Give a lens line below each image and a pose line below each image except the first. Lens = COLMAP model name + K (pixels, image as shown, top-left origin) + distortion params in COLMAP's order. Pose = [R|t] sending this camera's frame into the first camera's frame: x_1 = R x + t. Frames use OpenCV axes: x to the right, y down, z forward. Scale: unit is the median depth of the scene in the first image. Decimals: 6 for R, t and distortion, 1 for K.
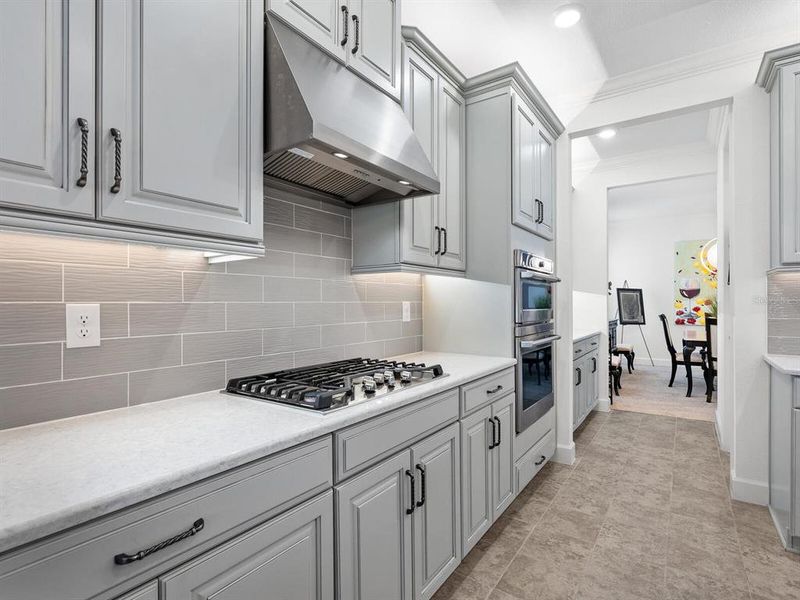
lens RADIAL K [[407.2, 0, 402.3], [0, 407.2, 300.1], [0, 0, 1]] dist [-0.003295, 0.001121]
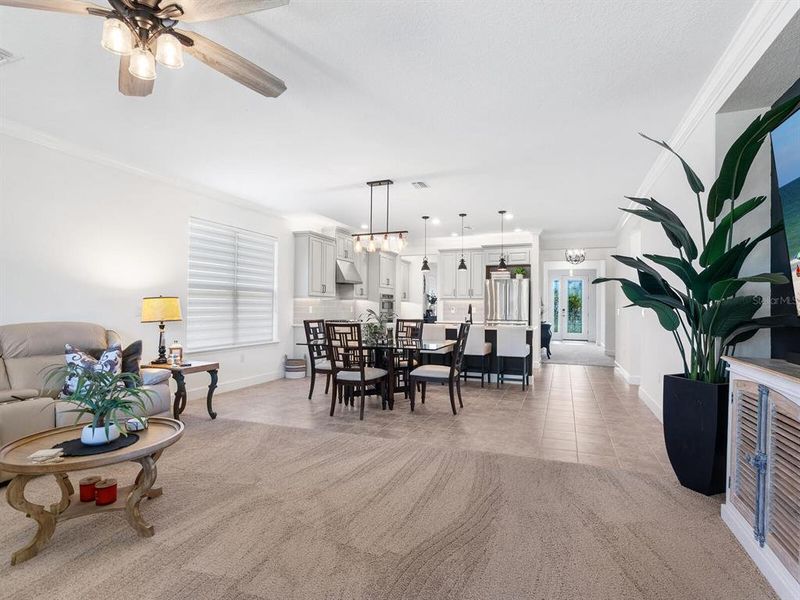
lens RADIAL K [[407.2, 0, 401.4], [0, 407.2, 302.6], [0, 0, 1]] dist [-0.003295, 0.001121]
pose [[0.972637, 0.013446, 0.231939, -0.538943], [-0.012595, 0.999907, -0.005149, -0.024618], [-0.231987, 0.002087, 0.972717, -3.550962]]
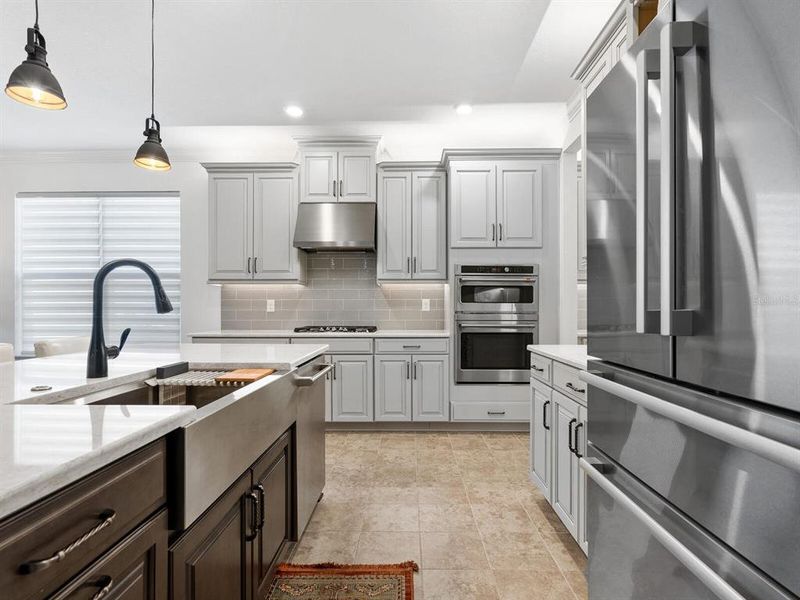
lens RADIAL K [[407.2, 0, 403.8], [0, 407.2, 308.1], [0, 0, 1]] dist [-0.003295, 0.001121]
pose [[0.560892, 0.002384, -0.827886, 1.803193], [0.005458, 0.999963, 0.006577, 0.038739], [0.827871, -0.008208, 0.560858, -0.045150]]
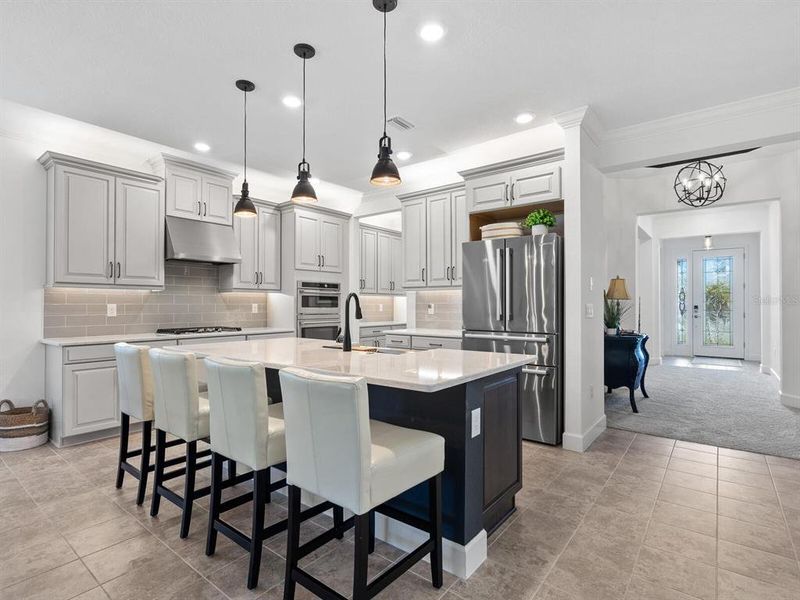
lens RADIAL K [[407.2, 0, 400.7], [0, 407.2, 302.6], [0, 0, 1]] dist [-0.003295, 0.001121]
pose [[0.998467, 0.001203, -0.055343, 1.200056], [-0.001120, 0.999998, 0.001519, -0.009895], [0.055345, -0.001455, 0.998466, -1.496559]]
